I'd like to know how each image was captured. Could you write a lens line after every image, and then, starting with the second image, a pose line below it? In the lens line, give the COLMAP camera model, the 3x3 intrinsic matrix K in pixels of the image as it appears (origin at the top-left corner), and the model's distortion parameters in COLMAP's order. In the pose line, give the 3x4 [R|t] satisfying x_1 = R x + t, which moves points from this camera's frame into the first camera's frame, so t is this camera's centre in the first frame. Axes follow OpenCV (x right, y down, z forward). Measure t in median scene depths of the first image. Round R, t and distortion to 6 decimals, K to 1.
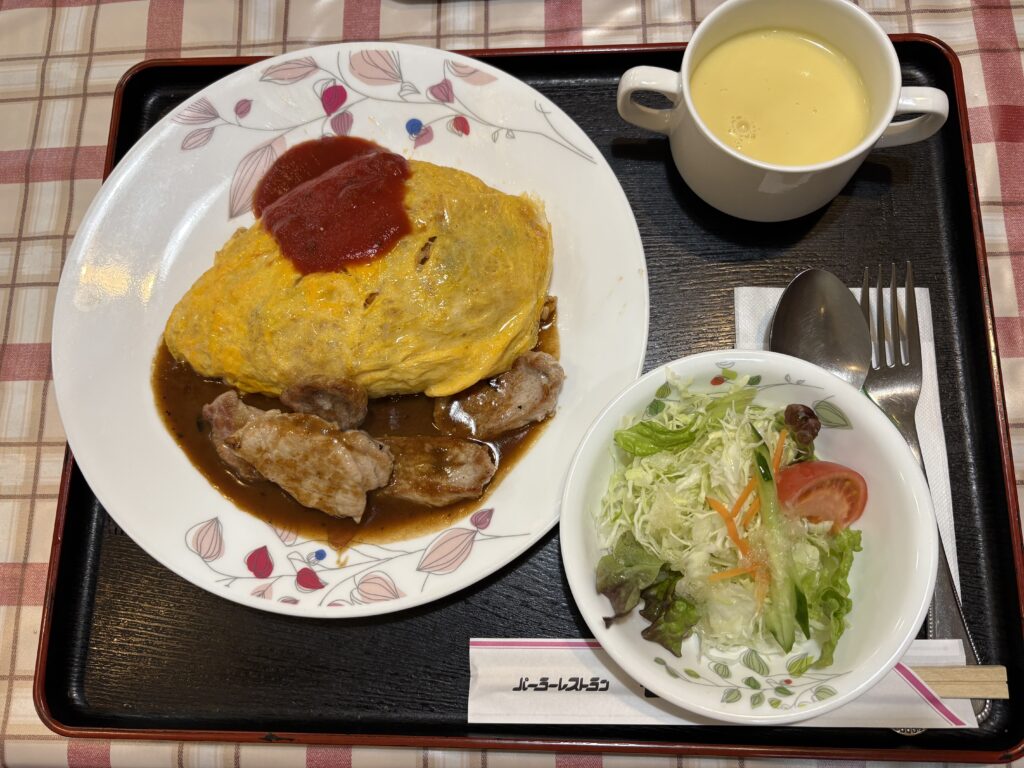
lens RADIAL K [[761.9, 0, 512.0], [0, 761.9, 384.0], [0, 0, 1]] dist [0.127914, -0.000687]
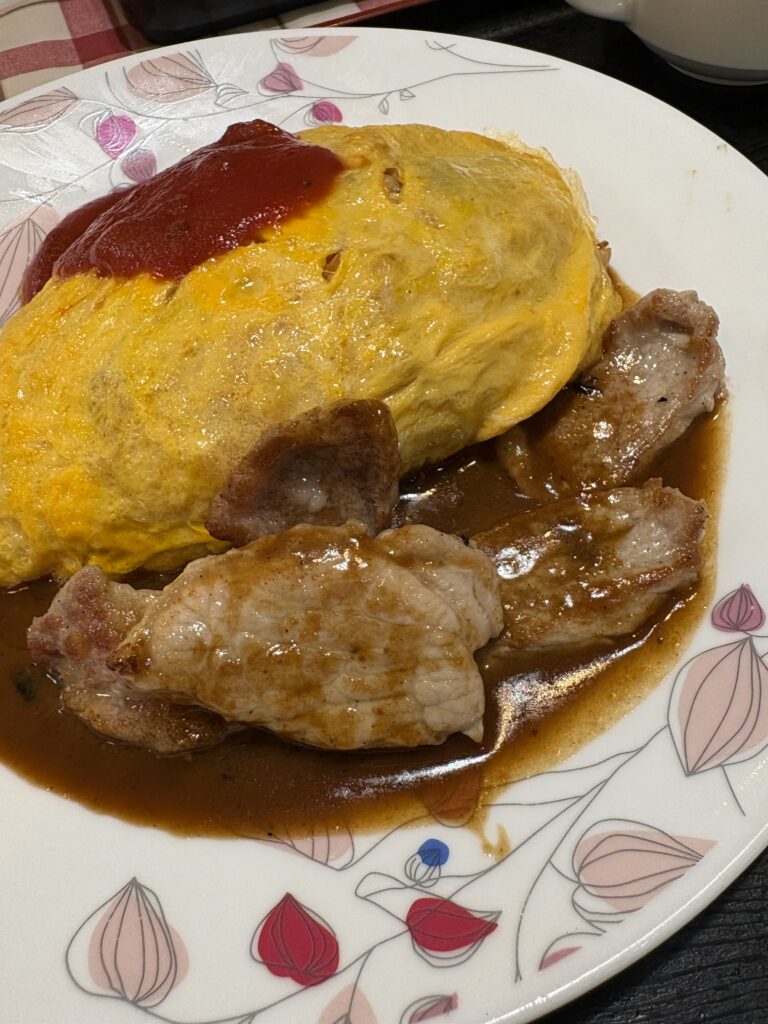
lens RADIAL K [[729.5, 0, 384.0], [0, 729.5, 512.0], [0, 0, 1]] dist [0.040451, -0.000400]
pose [[0.917988, -0.324549, 0.227962, -0.301724], [0.381658, 0.879209, -0.285181, 0.168282], [-0.107871, 0.348796, 0.930970, 0.606295]]
